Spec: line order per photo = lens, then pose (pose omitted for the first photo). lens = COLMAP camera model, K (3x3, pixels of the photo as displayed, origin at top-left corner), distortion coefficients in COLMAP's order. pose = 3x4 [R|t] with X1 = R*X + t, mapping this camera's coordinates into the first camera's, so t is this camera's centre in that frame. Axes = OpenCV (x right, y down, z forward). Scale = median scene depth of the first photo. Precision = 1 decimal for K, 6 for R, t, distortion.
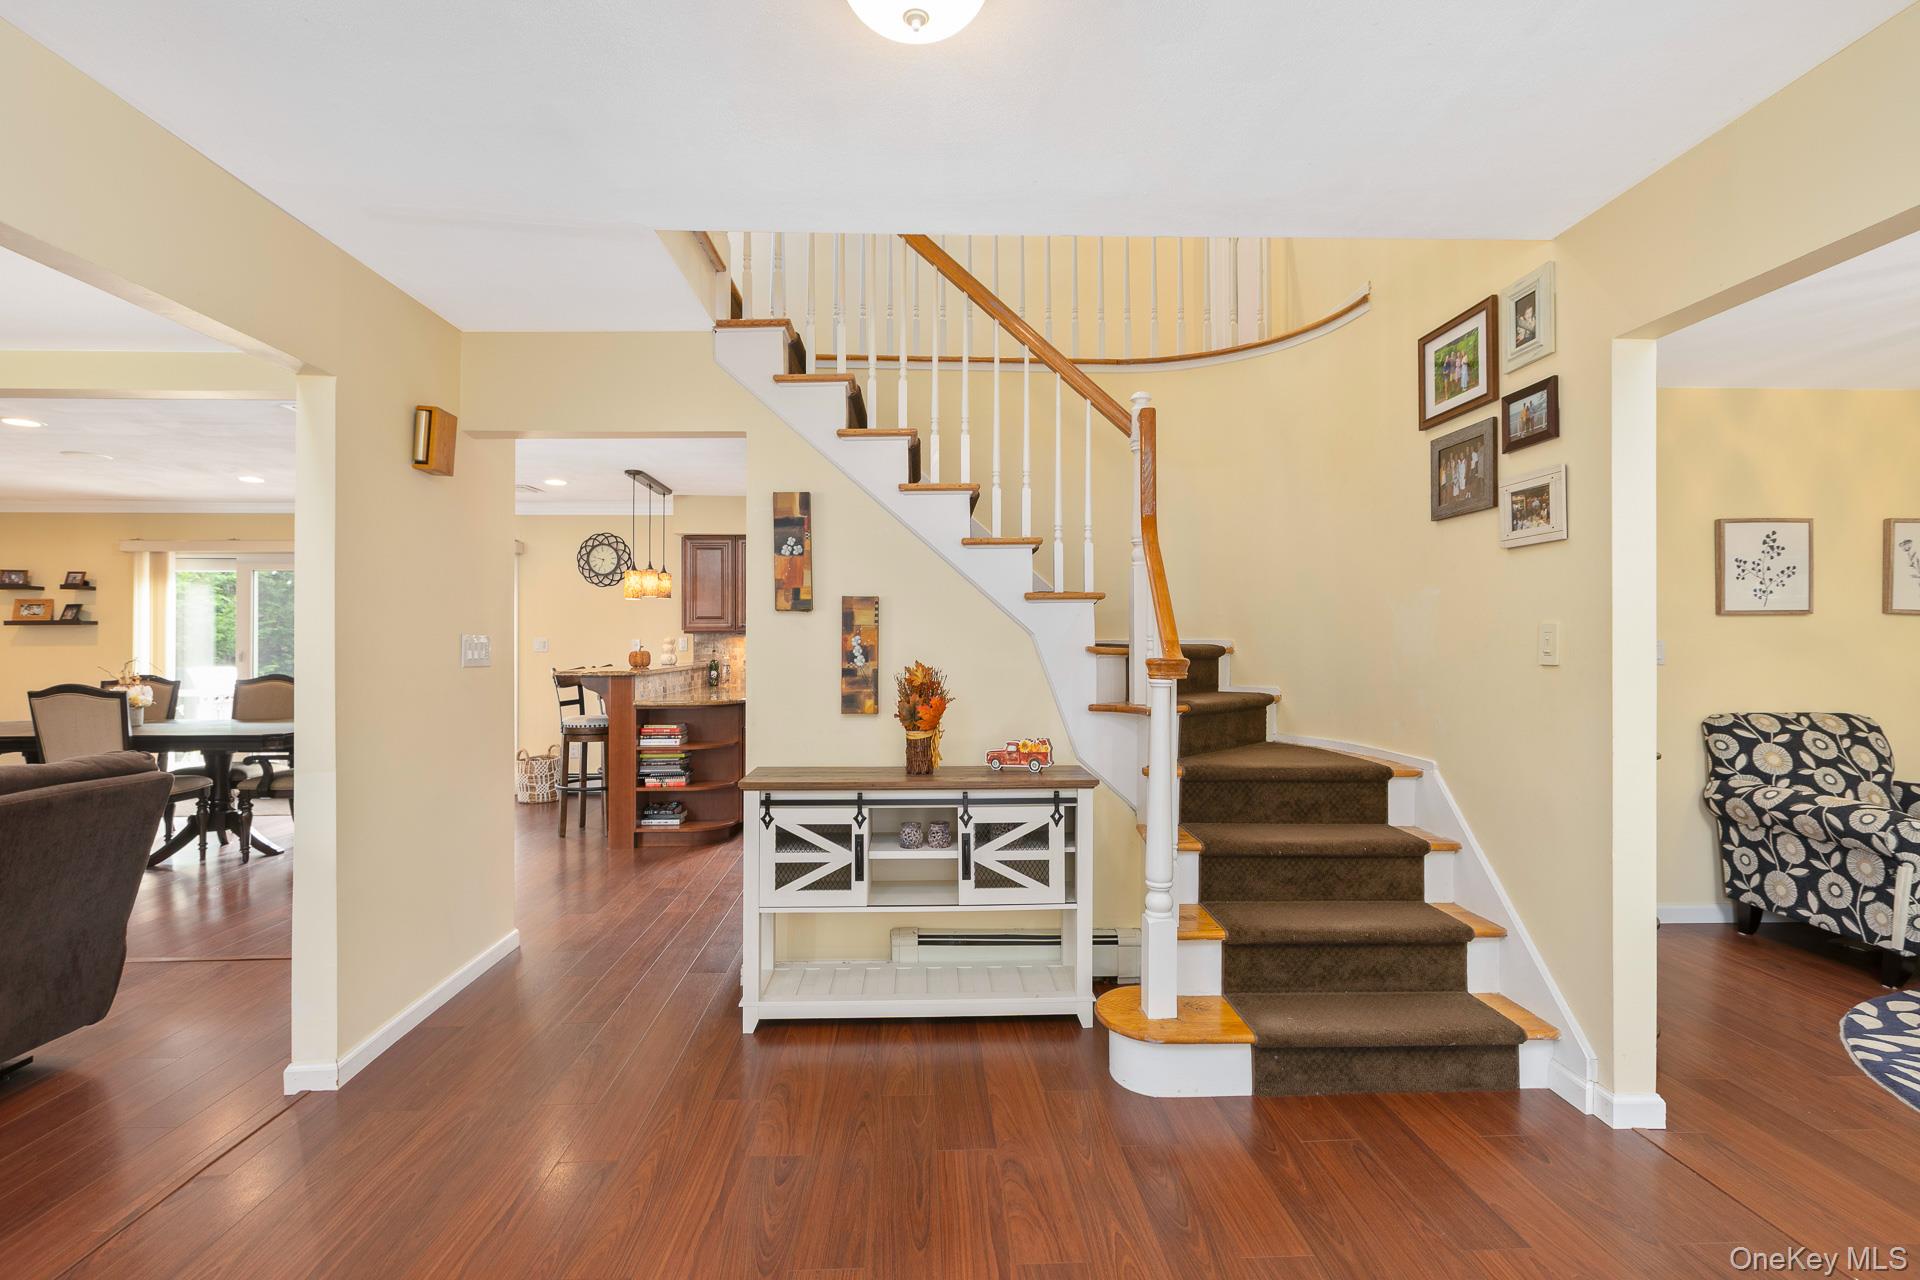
lens RADIAL K [[874.7, 0, 954.6], [0, 874.7, 631.9], [0, 0, 1]] dist [-0.000566, -0.001317]
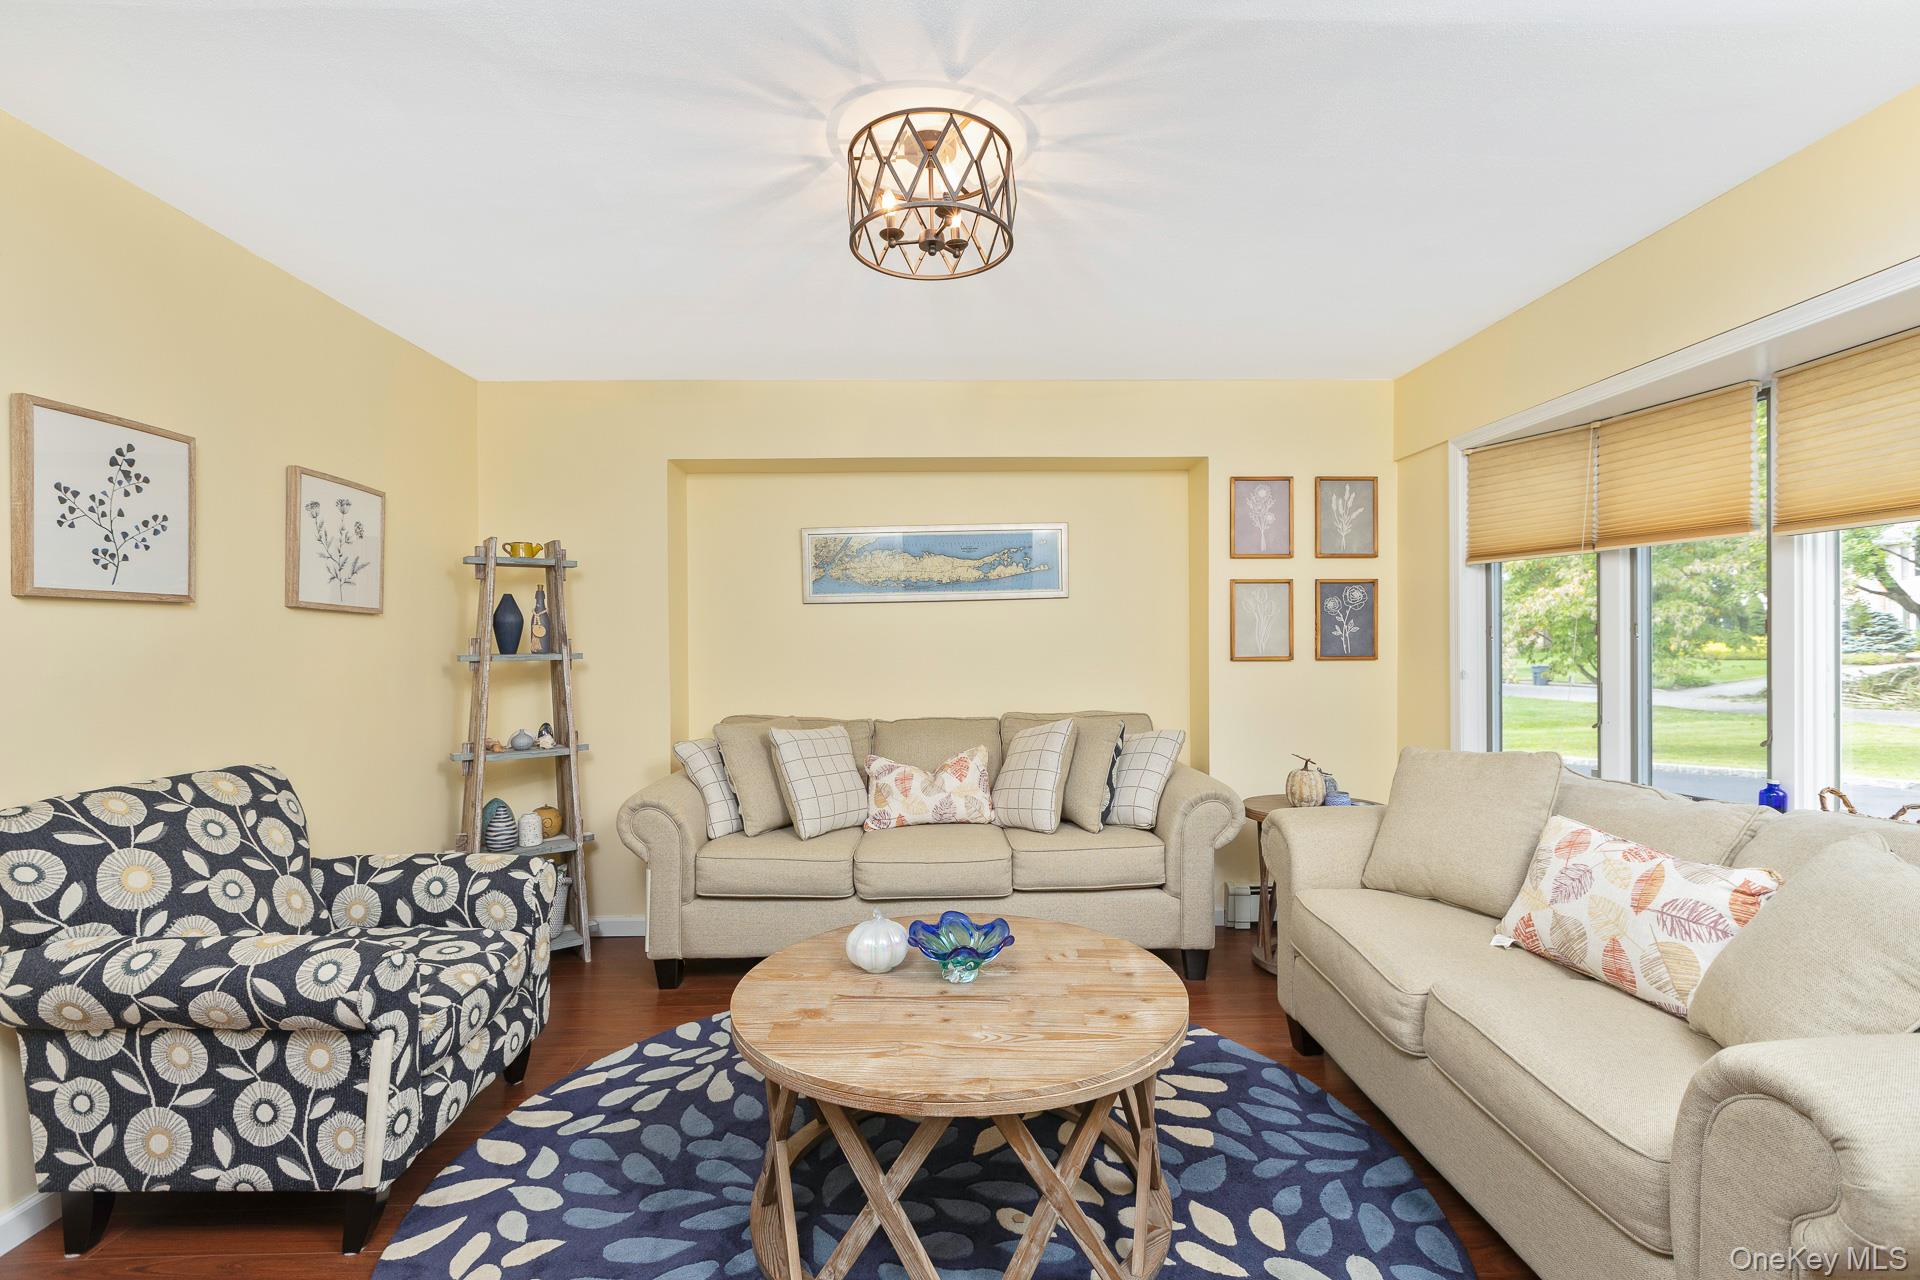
lens RADIAL K [[886.7, 0, 960.0], [0, 886.7, 640.0], [0, 0, 1]] dist [-0.000279, 0.000207]
pose [[0.018326, -0.000326, 0.999832, 0.429850], [-0.000733, 1.000000, 0.000339, 0.004237], [-0.999832, -0.000740, 0.018326, 0.512602]]
